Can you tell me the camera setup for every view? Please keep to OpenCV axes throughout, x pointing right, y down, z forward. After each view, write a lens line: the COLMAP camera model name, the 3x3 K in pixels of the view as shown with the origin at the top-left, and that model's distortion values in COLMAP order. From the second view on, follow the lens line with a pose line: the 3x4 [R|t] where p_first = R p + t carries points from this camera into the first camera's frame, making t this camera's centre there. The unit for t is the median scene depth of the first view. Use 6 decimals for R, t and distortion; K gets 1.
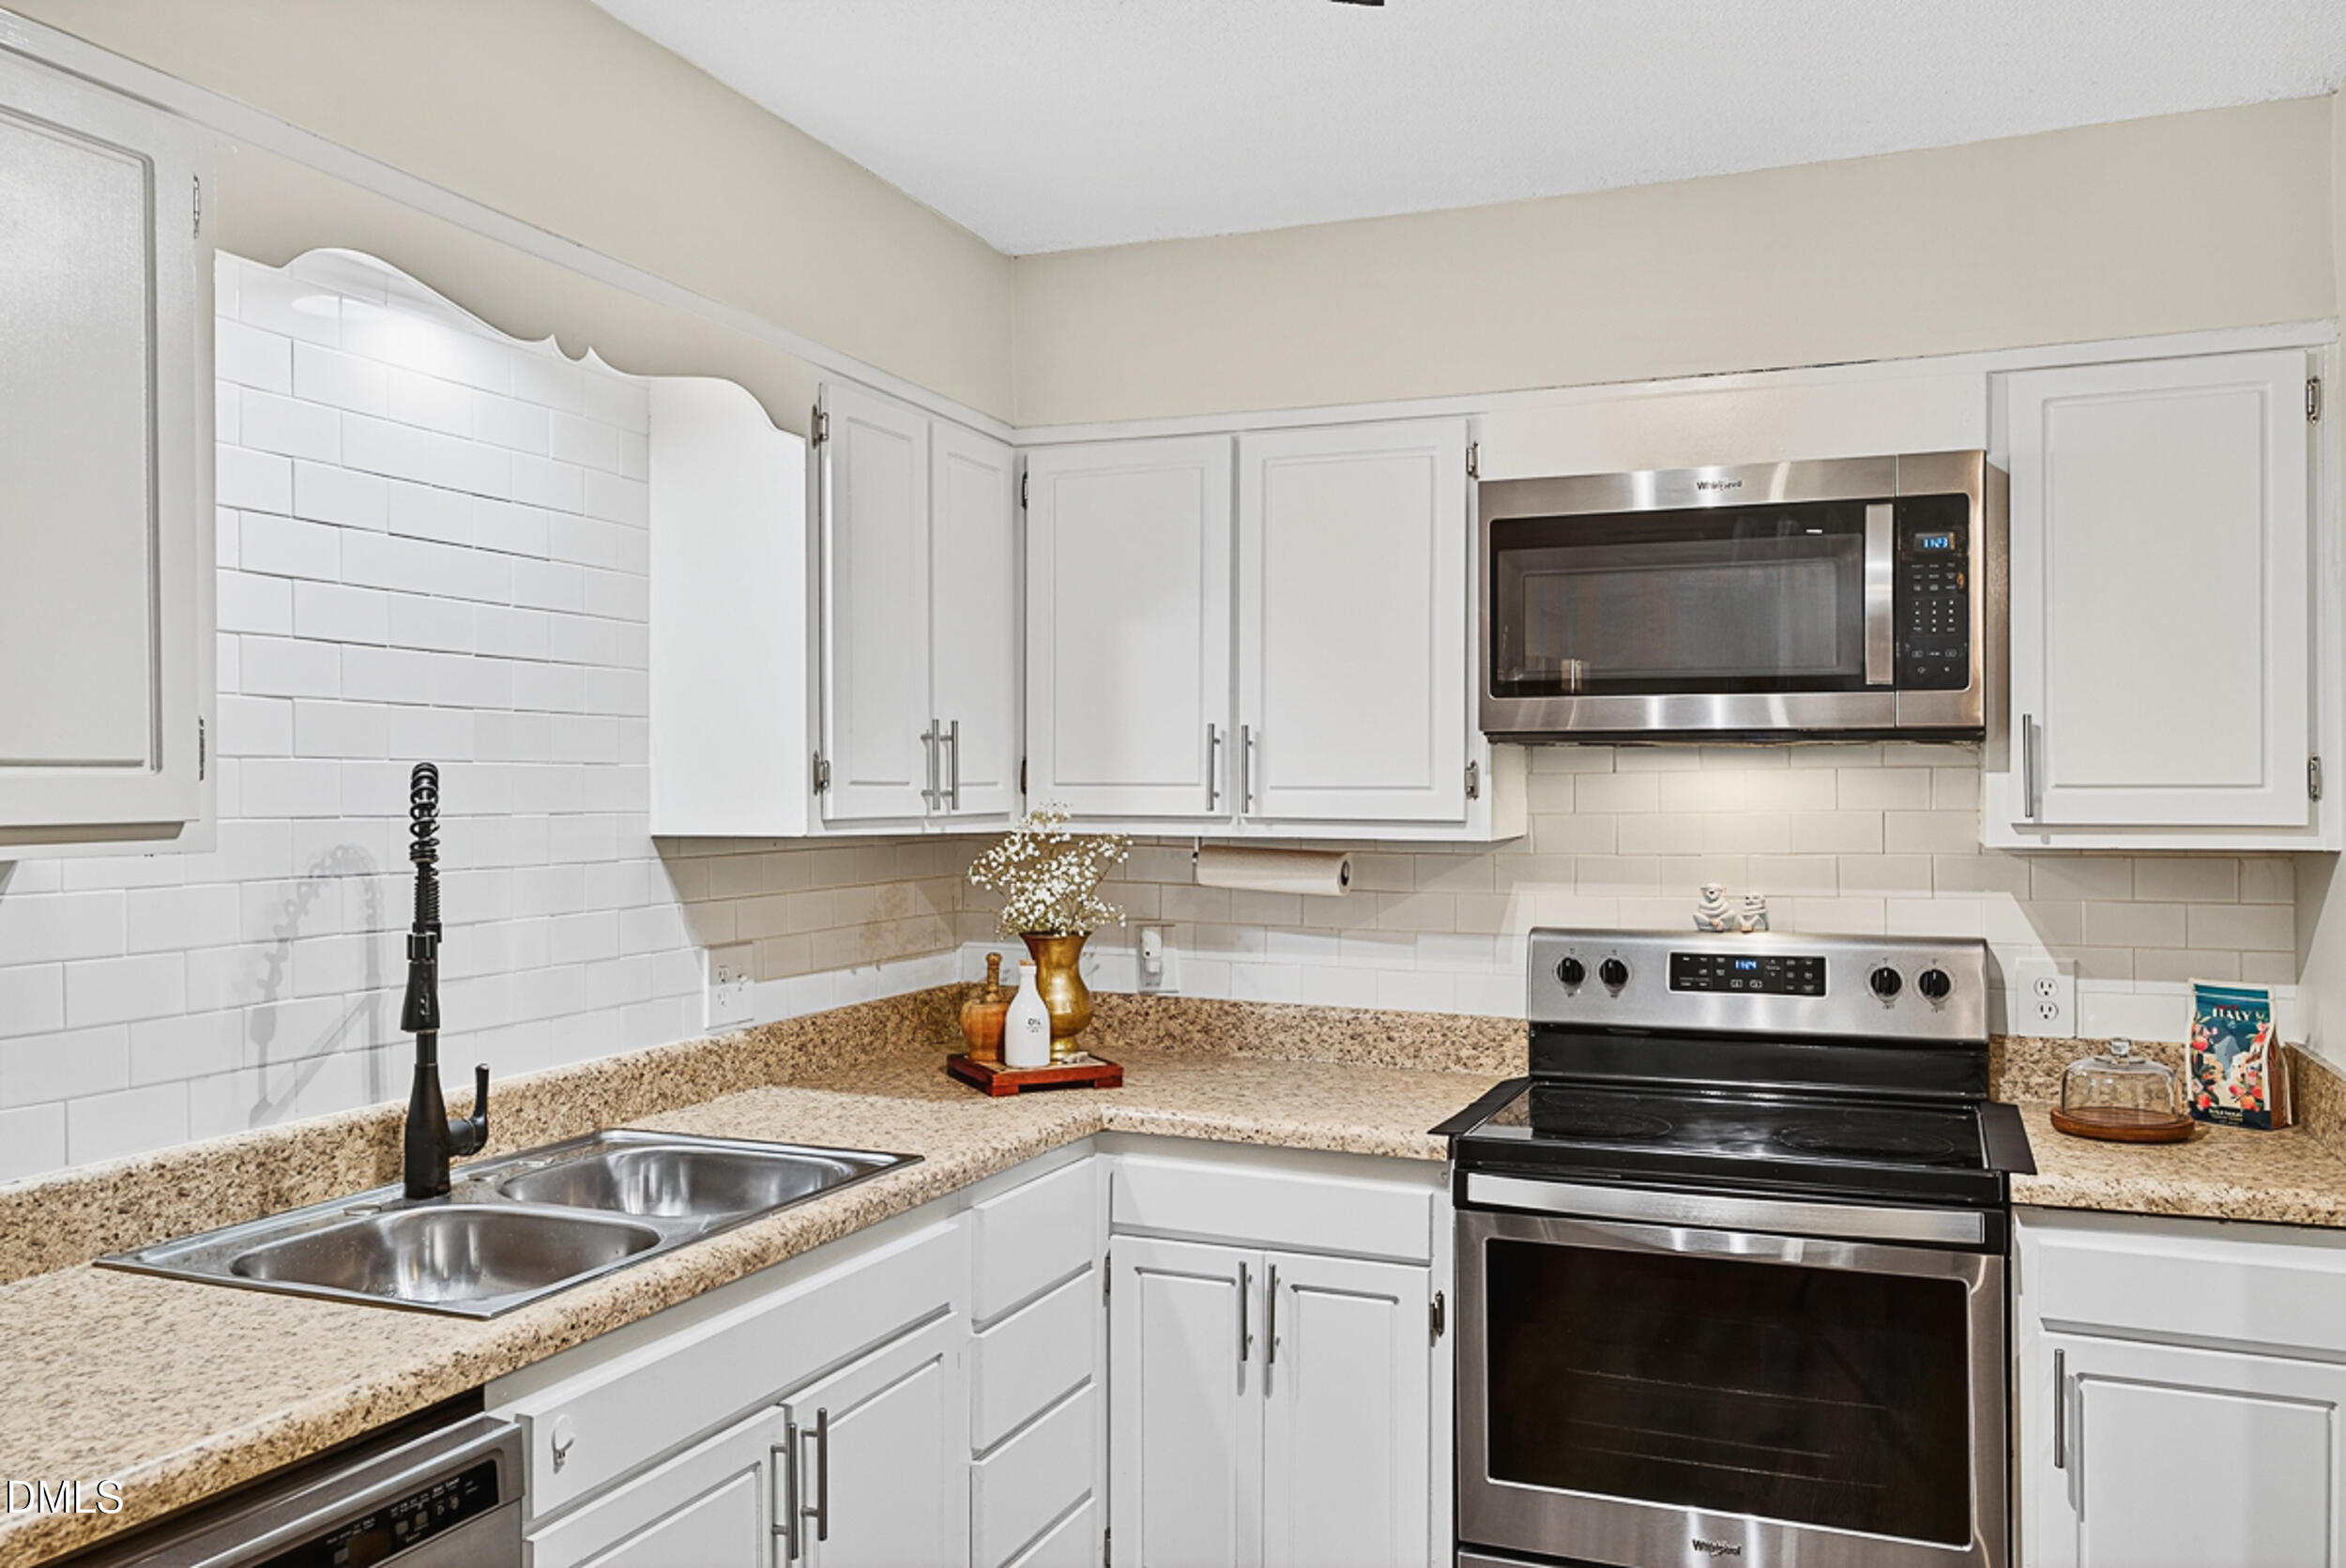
lens RADIAL K [[1823.4, 0, 1149.0], [0, 1823.4, 786.4], [0, 0, 1]] dist [0.012960, -0.002365]
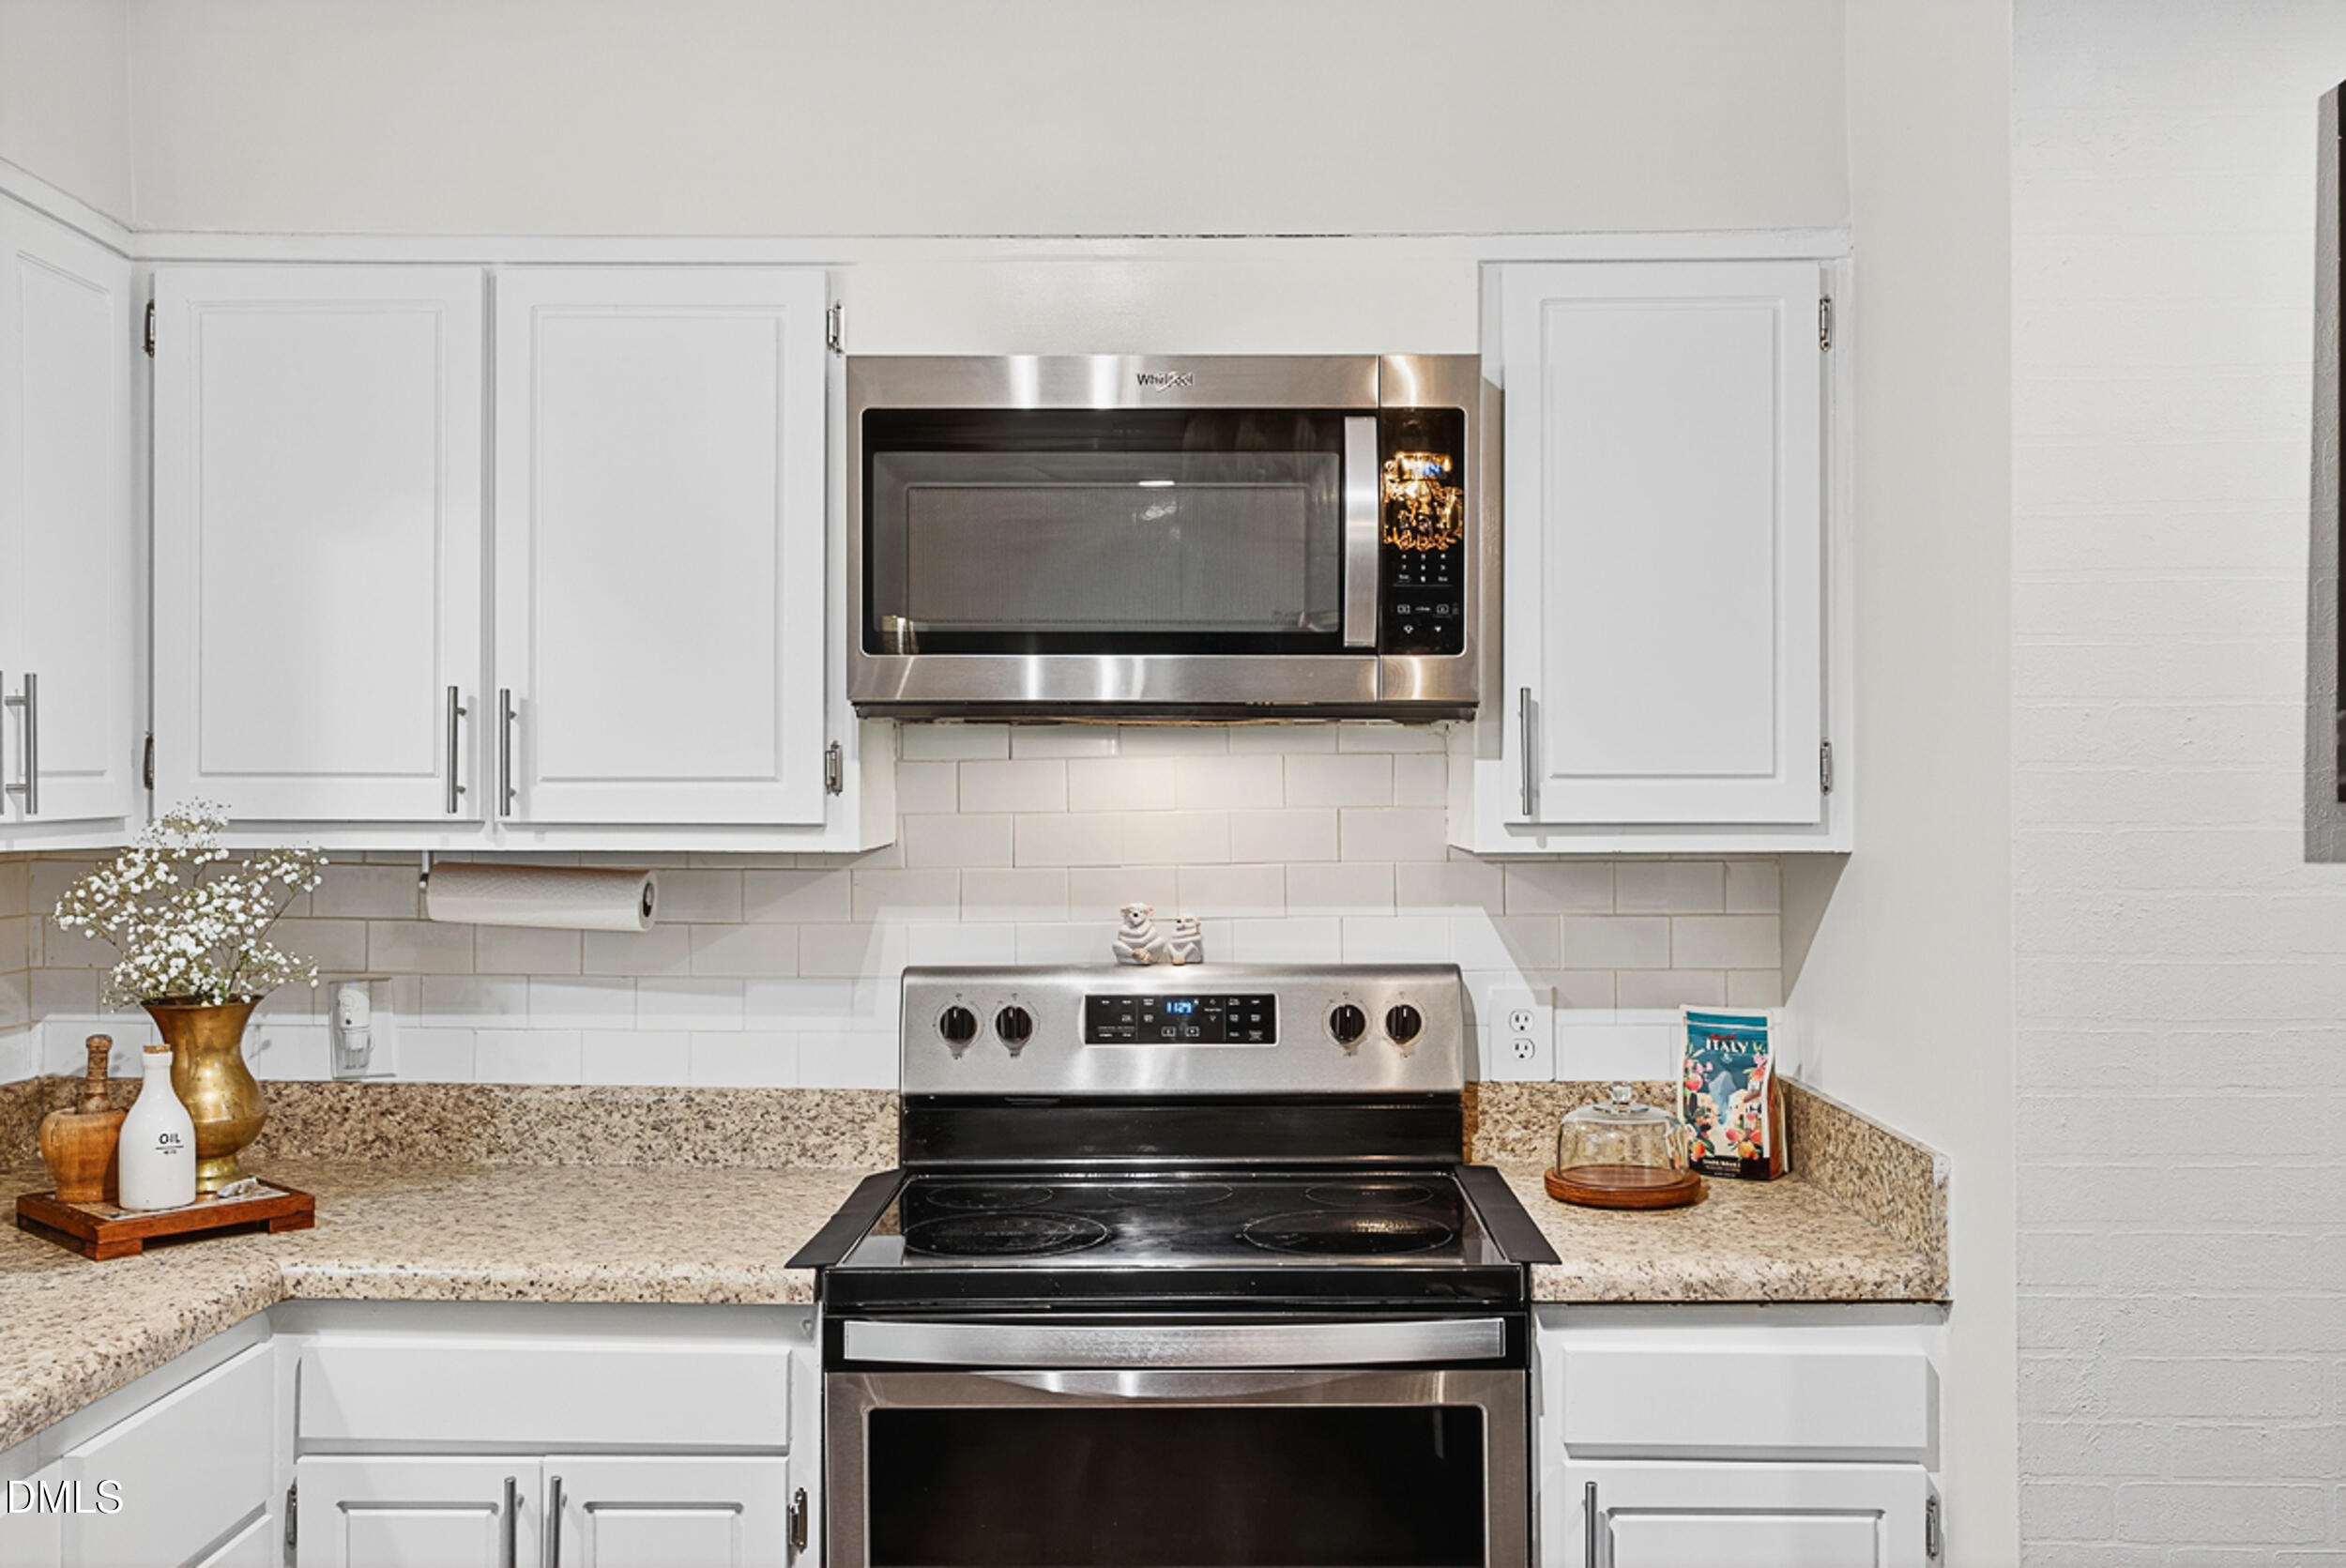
lens RADIAL K [[2162.1, 0, 1168.0], [0, 2162.1, 780.7], [0, 0, 1]] dist [0.013331, 0.000000]
pose [[0.929248, -0.000178, 0.369456, -0.016919], [0.000667, 0.999999, -0.001196, 0.002439], [-0.369455, 0.001358, 0.929248, 0.143956]]
